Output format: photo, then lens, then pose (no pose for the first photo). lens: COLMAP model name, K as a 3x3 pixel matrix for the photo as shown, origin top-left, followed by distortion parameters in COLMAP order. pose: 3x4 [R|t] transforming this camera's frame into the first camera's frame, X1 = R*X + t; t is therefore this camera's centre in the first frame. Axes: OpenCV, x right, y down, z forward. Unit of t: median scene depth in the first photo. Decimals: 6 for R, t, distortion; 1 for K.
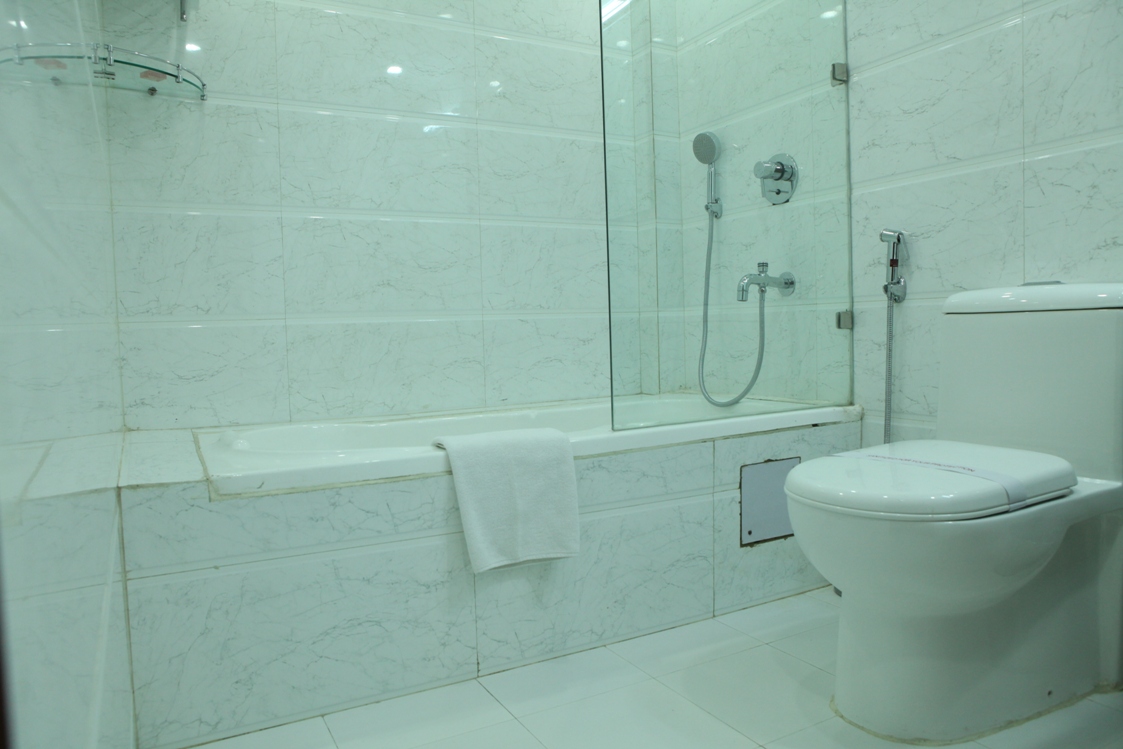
lens RADIAL K [[765.1, 0, 561.5], [0, 765.1, 374.5], [0, 0, 1]] dist [-0.112970, 0.076923]
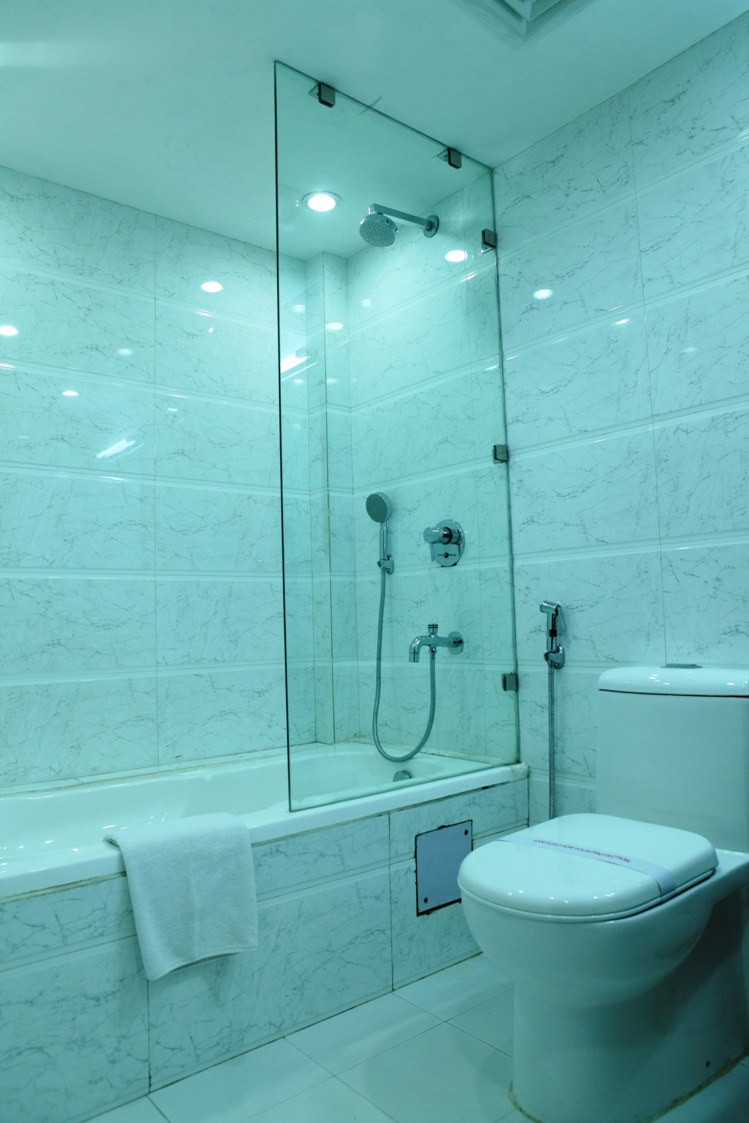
lens RADIAL K [[765.1, 0, 376.3], [0, 765.1, 569.0], [0, 0, 1]] dist [-0.112970, 0.076923]
pose [[0.982876, 0.012741, 0.183826, -0.007751], [0.012129, 0.990969, -0.133538, -0.102332], [-0.183867, 0.133481, 0.973846, -0.030116]]
